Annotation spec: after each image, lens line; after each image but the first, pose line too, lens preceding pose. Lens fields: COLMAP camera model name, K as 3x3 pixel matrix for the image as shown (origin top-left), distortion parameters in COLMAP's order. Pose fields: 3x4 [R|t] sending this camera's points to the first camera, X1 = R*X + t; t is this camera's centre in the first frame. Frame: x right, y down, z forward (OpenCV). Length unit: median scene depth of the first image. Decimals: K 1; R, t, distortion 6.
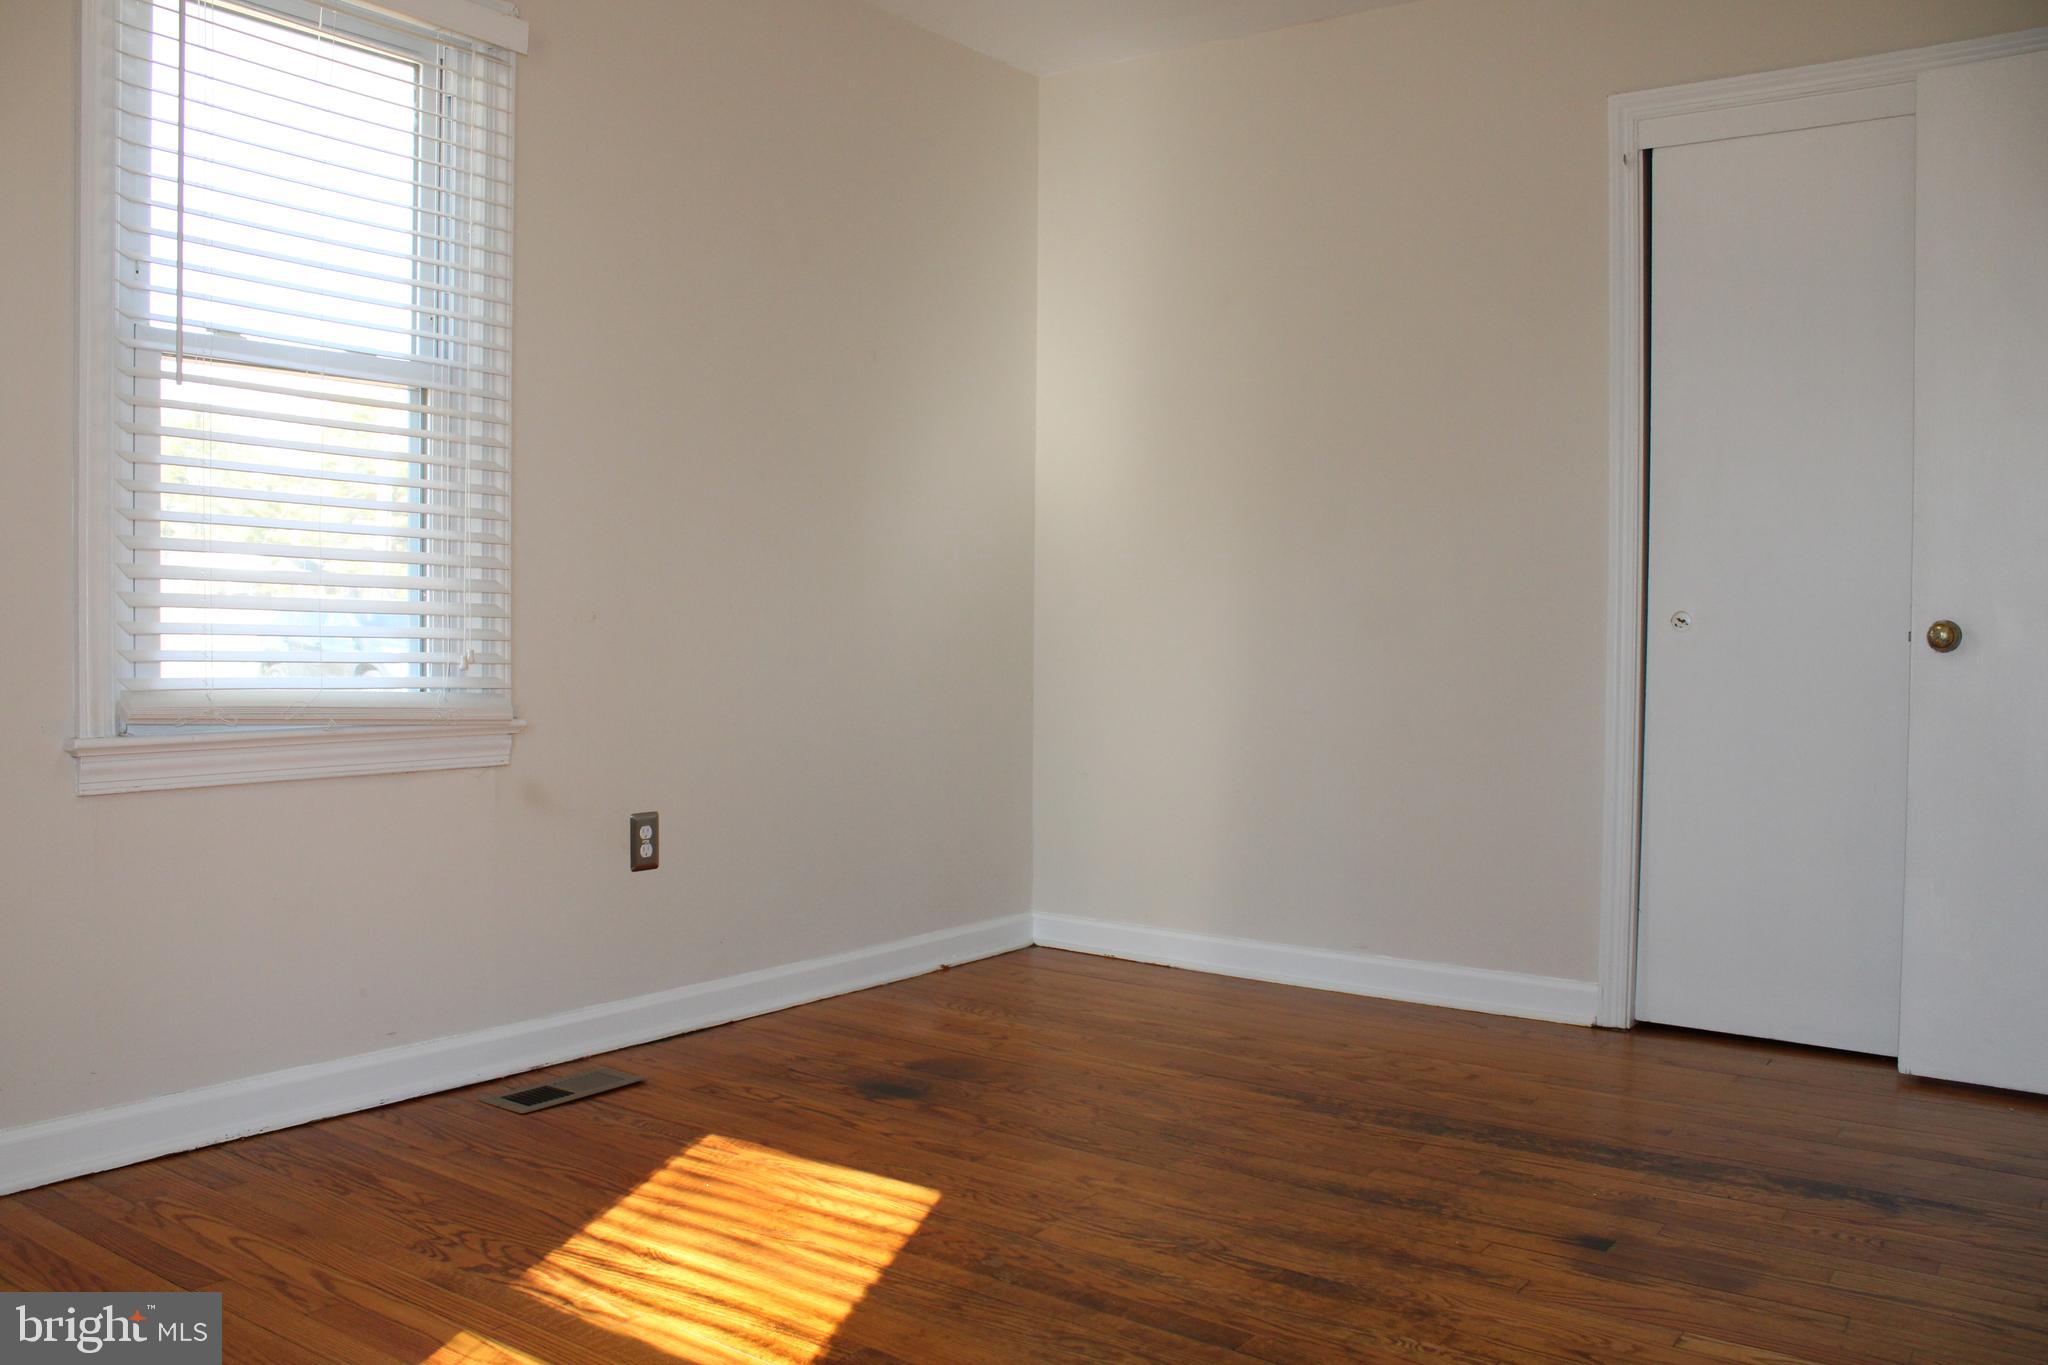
lens RADIAL K [[1699.8, 0, 1016.8], [0, 1699.8, 678.5], [0, 0, 1]] dist [-0.169504, 0.160621]
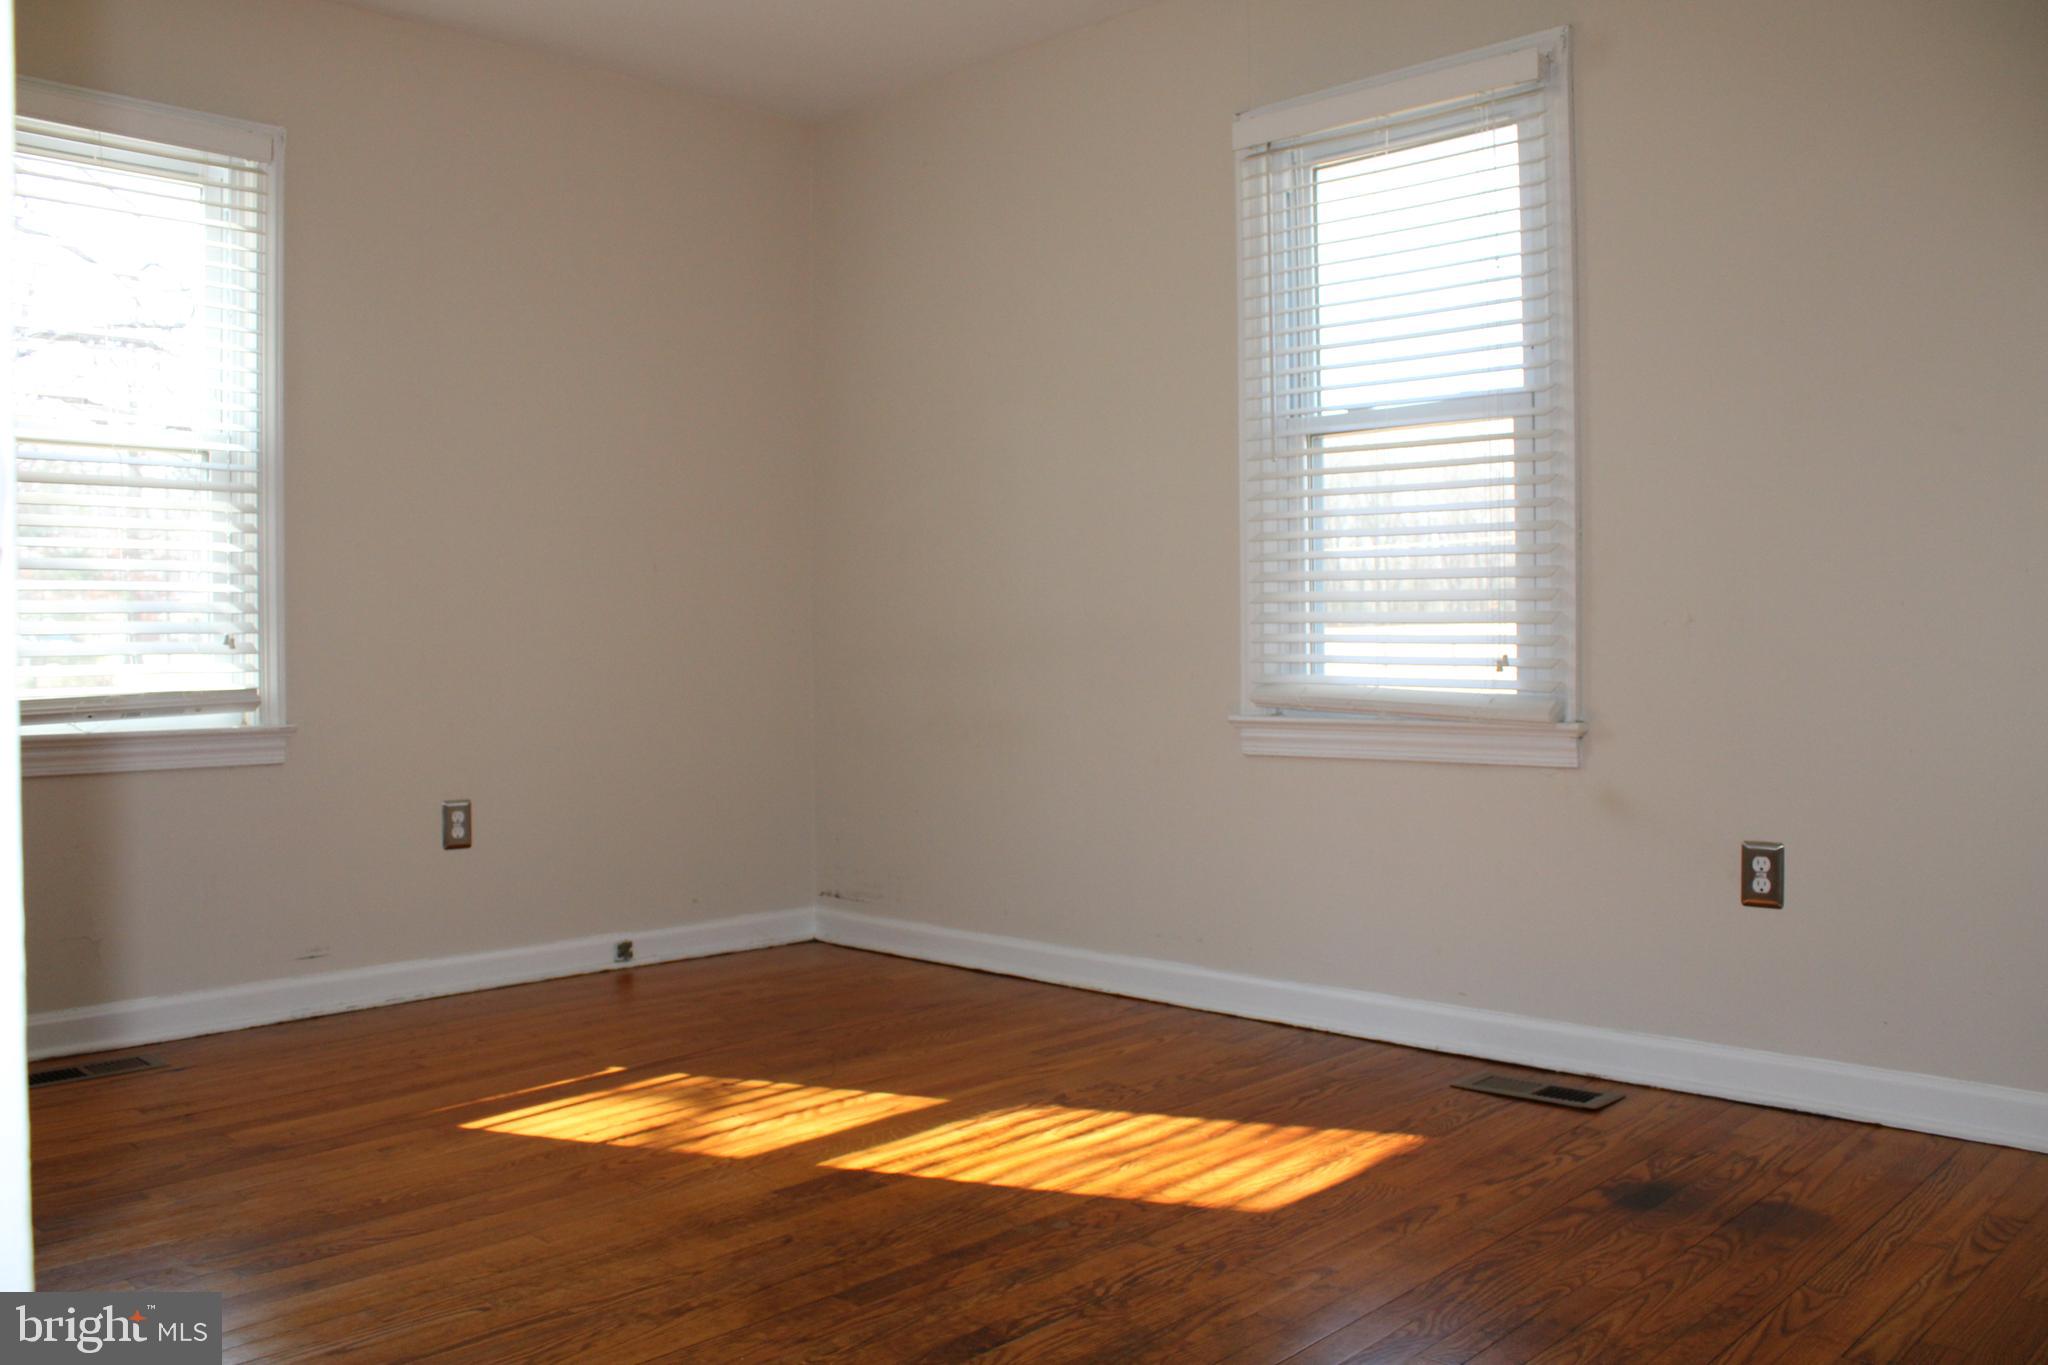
lens RADIAL K [[1699.8, 0, 1016.8], [0, 1699.8, 678.5], [0, 0, 1]] dist [-0.169504, 0.160621]
pose [[-0.147018, 0.006222, -0.989114, 0.939201], [-0.025024, 0.999637, 0.010007, -0.005578], [0.988817, 0.026223, -0.146809, 1.013071]]
